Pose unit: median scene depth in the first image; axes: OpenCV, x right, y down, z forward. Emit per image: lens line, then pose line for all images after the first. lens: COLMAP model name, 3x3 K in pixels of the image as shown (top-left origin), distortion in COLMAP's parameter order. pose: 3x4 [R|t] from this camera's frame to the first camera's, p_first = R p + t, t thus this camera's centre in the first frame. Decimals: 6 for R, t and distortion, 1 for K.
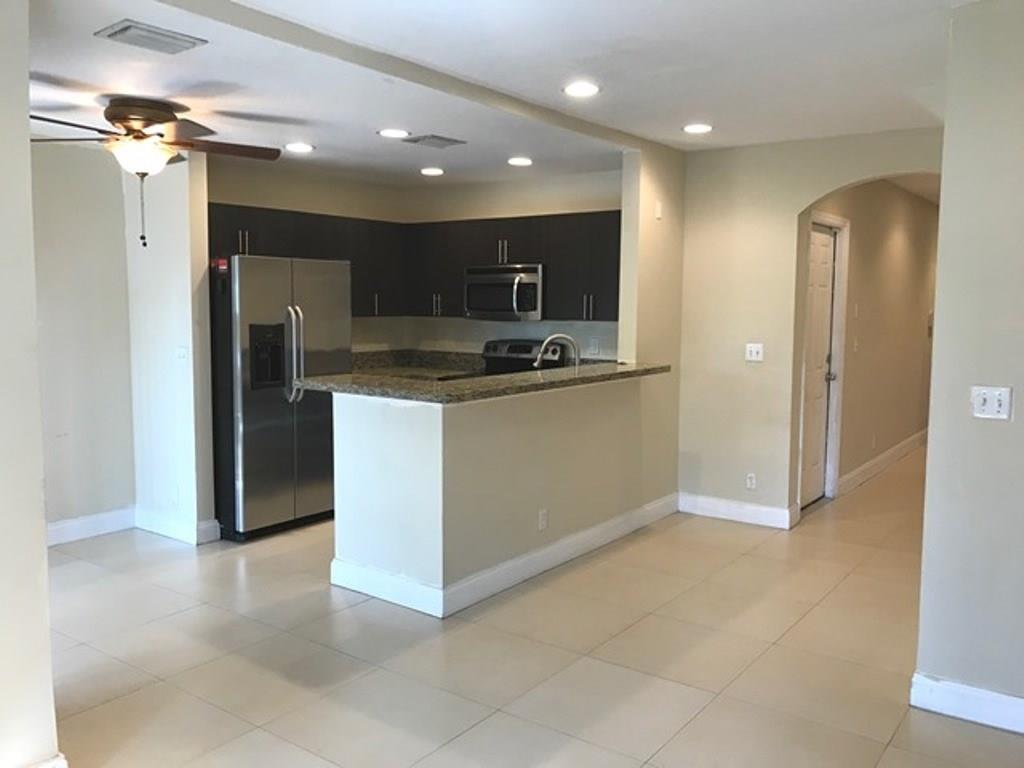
lens RADIAL K [[842.6, 0, 513.9], [0, 842.6, 382.3], [0, 0, 1]] dist [0.052718, -0.067083]
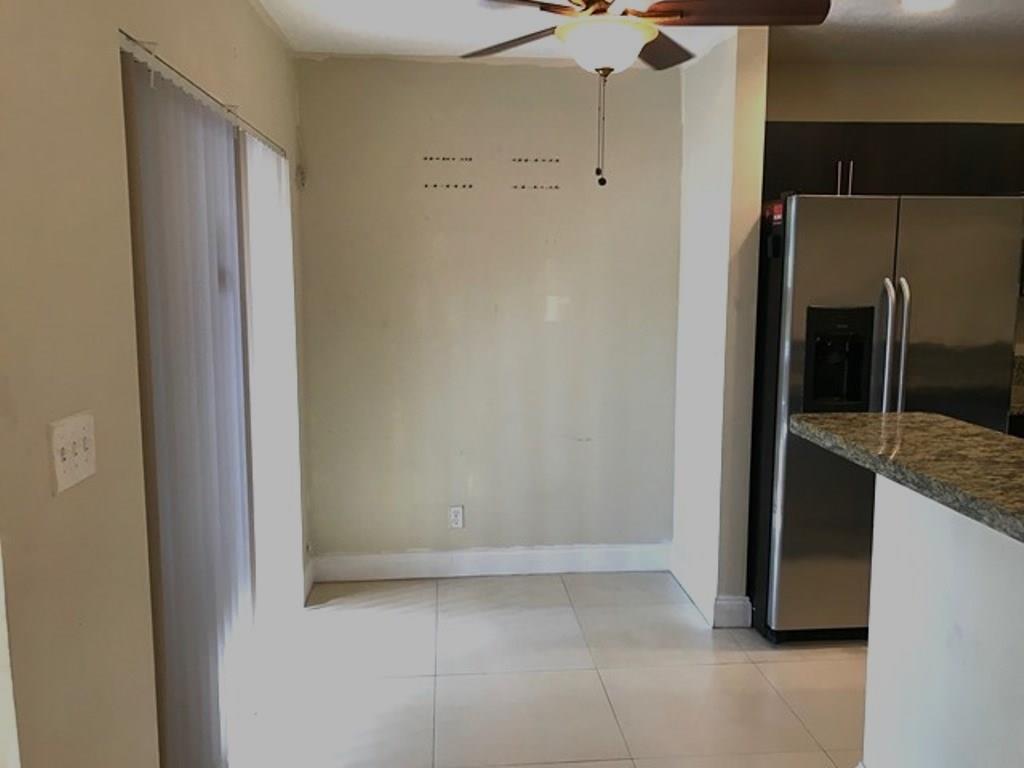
lens RADIAL K [[842.6, 0, 513.9], [0, 842.6, 382.3], [0, 0, 1]] dist [0.052718, -0.067083]
pose [[0.655934, 0.092228, -0.749163, 0.013882], [-0.070426, 0.995656, 0.060912, -0.032293], [0.751526, 0.012807, 0.659580, 0.382229]]
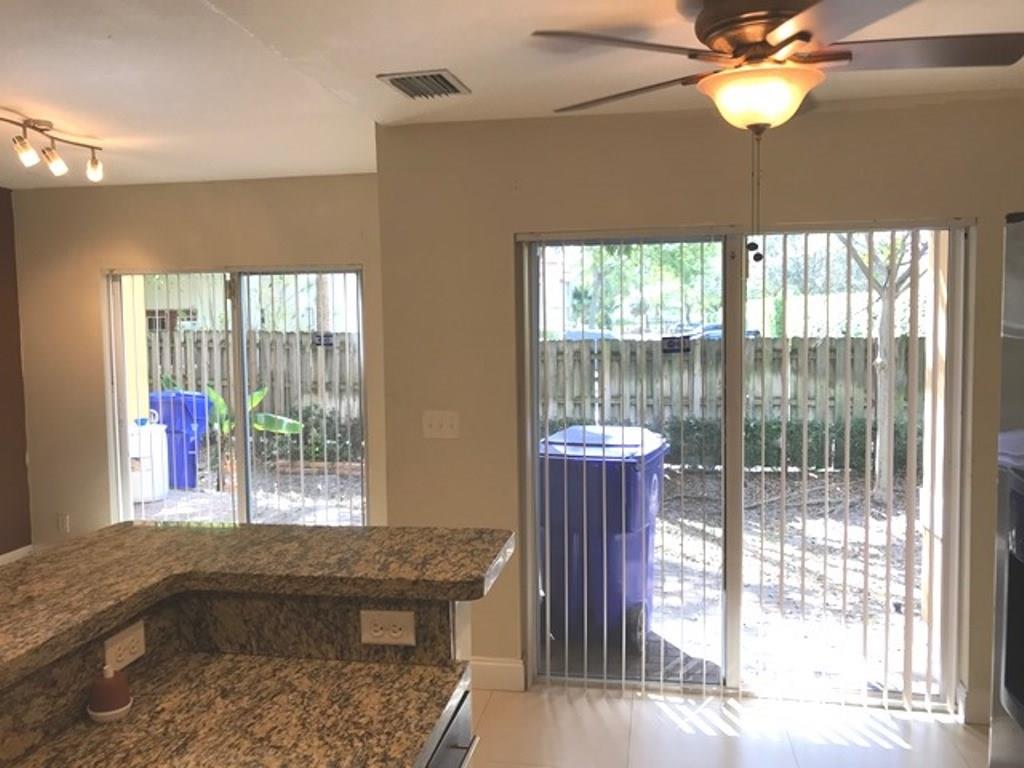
lens RADIAL K [[842.6, 0, 513.9], [0, 842.6, 382.3], [0, 0, 1]] dist [0.052718, -0.067083]
pose [[-0.895661, 0.034590, -0.443390, -0.051989], [-0.036736, 0.987810, 0.151269, -0.120245], [0.443217, 0.151774, -0.883472, 1.057343]]
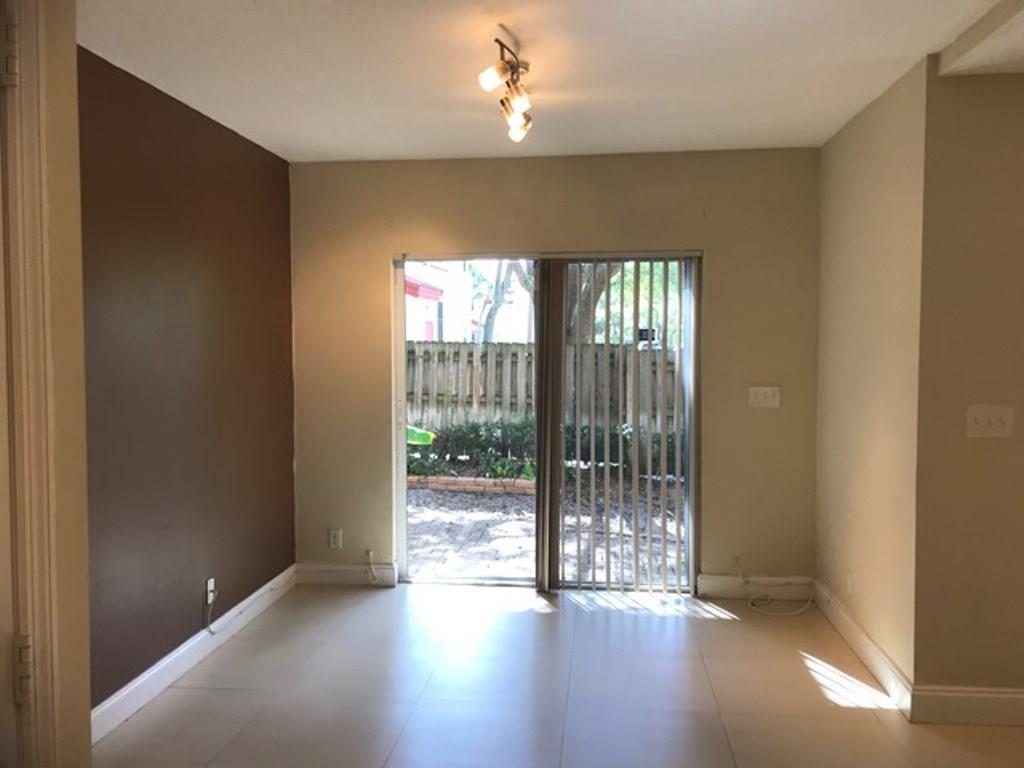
lens RADIAL K [[842.6, 0, 513.9], [0, 842.6, 382.3], [0, 0, 1]] dist [0.052718, -0.067083]
pose [[-0.867309, 0.018627, -0.497421, 0.279872], [-0.051730, 0.990516, 0.127289, -0.066768], [0.495075, 0.136131, -0.858120, 0.776294]]
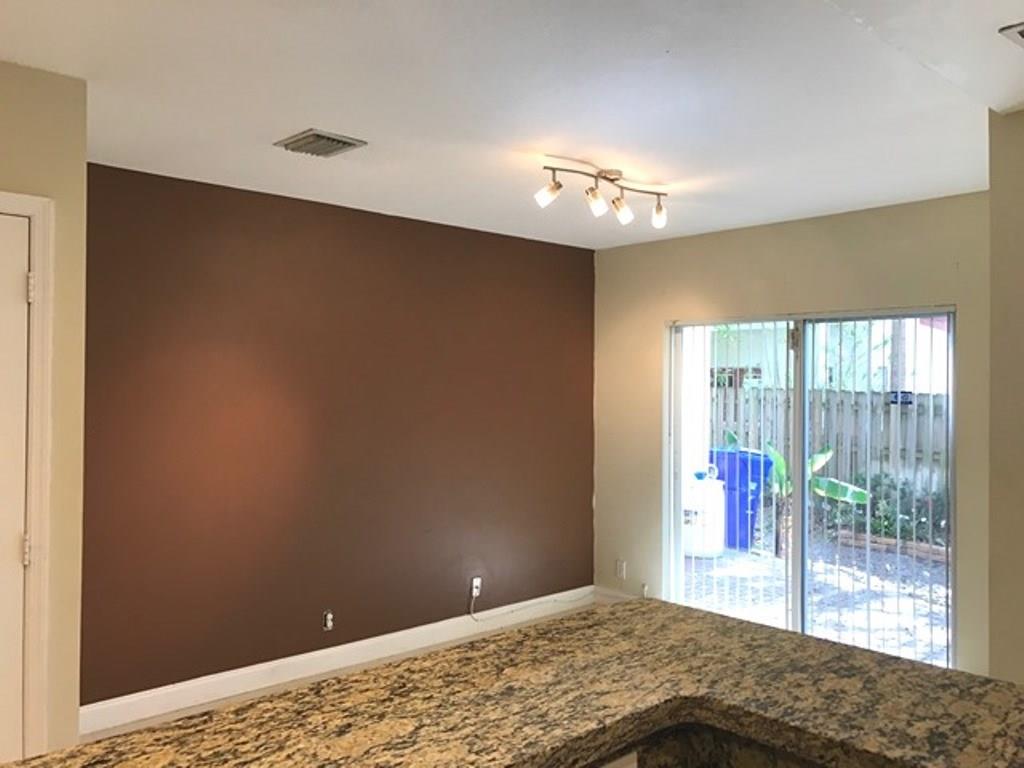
lens RADIAL K [[842.6, 0, 513.9], [0, 842.6, 382.3], [0, 0, 1]] dist [0.052718, -0.067083]
pose [[-0.982901, -0.014727, 0.183543, -0.072919], [0.002227, 0.995773, 0.091826, -0.102251], [-0.184119, 0.090665, -0.978713, 0.956816]]
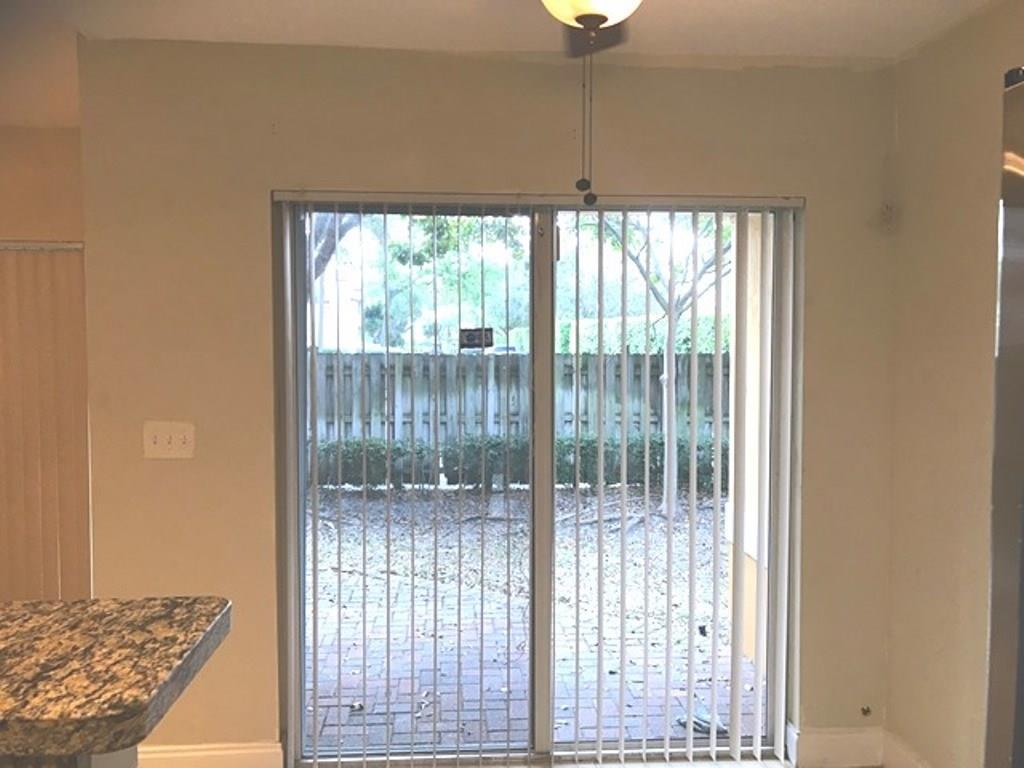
lens RADIAL K [[842.6, 0, 513.9], [0, 842.6, 382.3], [0, 0, 1]] dist [0.052718, -0.067083]
pose [[-0.761881, 0.020488, -0.647393, -0.125621], [-0.069683, 0.991106, 0.113371, -0.089156], [0.643957, 0.131488, -0.753677, 0.954207]]
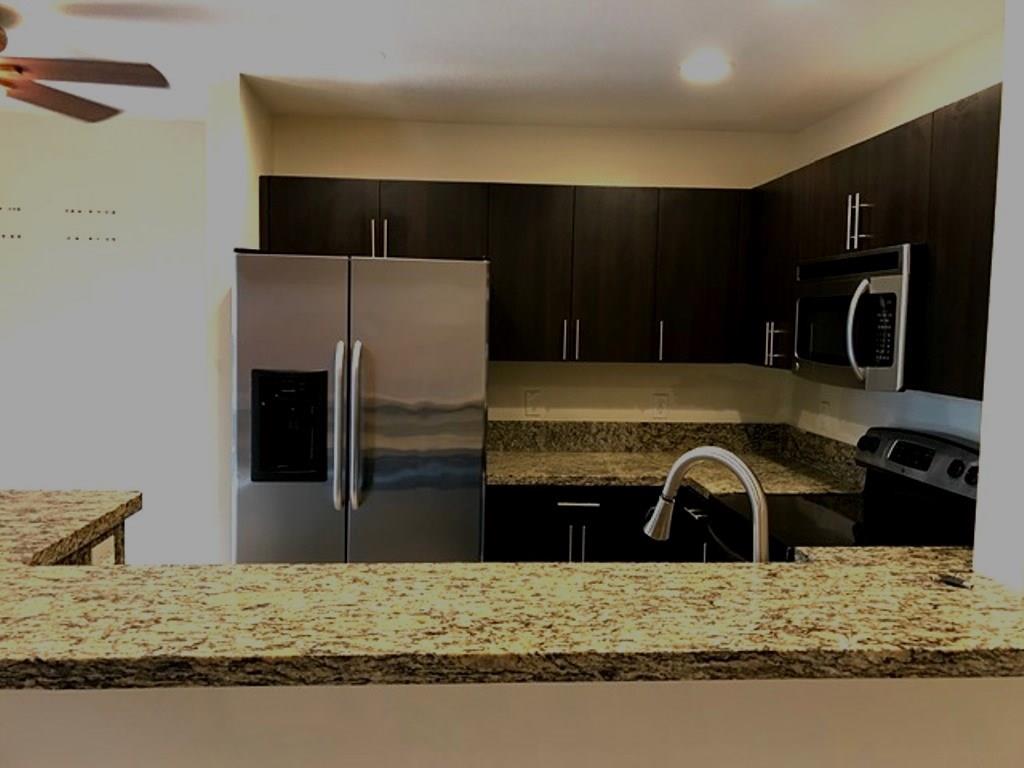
lens RADIAL K [[842.6, 0, 513.9], [0, 842.6, 382.3], [0, 0, 1]] dist [0.052718, -0.067083]
pose [[0.652805, 0.059530, -0.755184, 0.223834], [-0.087049, 0.996199, 0.003281, -0.068712], [0.752508, 0.063596, 0.655505, 0.667076]]
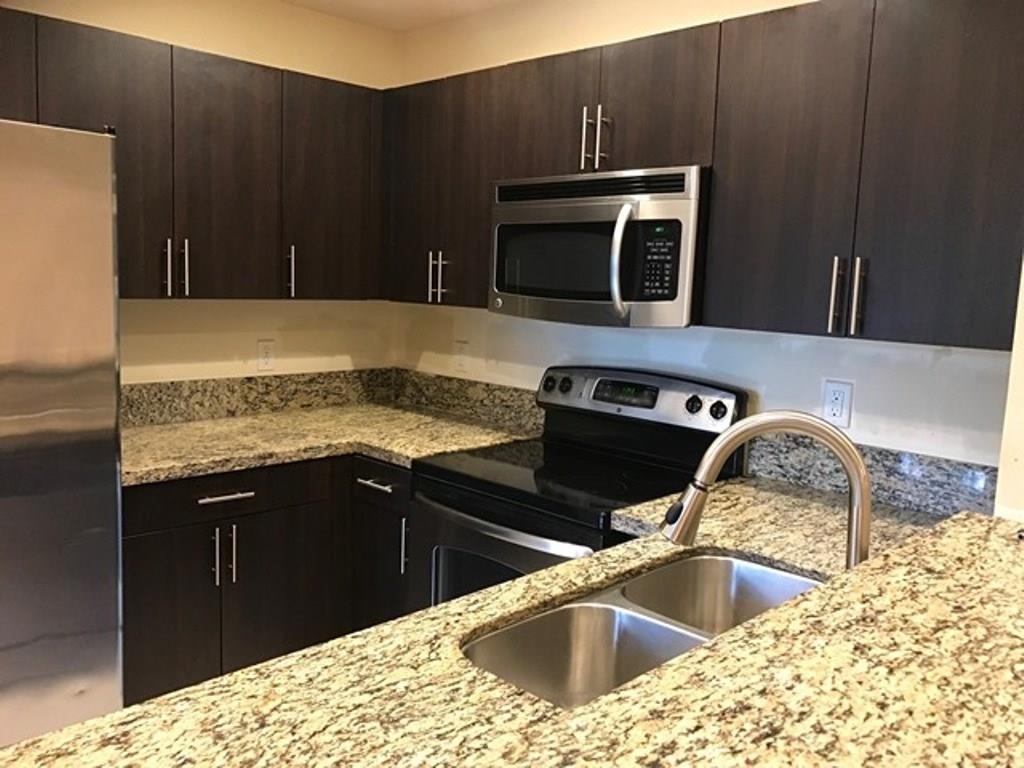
lens RADIAL K [[842.6, 0, 513.9], [0, 842.6, 382.3], [0, 0, 1]] dist [0.052718, -0.067083]
pose [[0.989973, 0.045823, -0.133617, 0.009215], [-0.042455, 0.998707, 0.027951, -0.061806], [0.134725, -0.021998, 0.990639, 0.689820]]
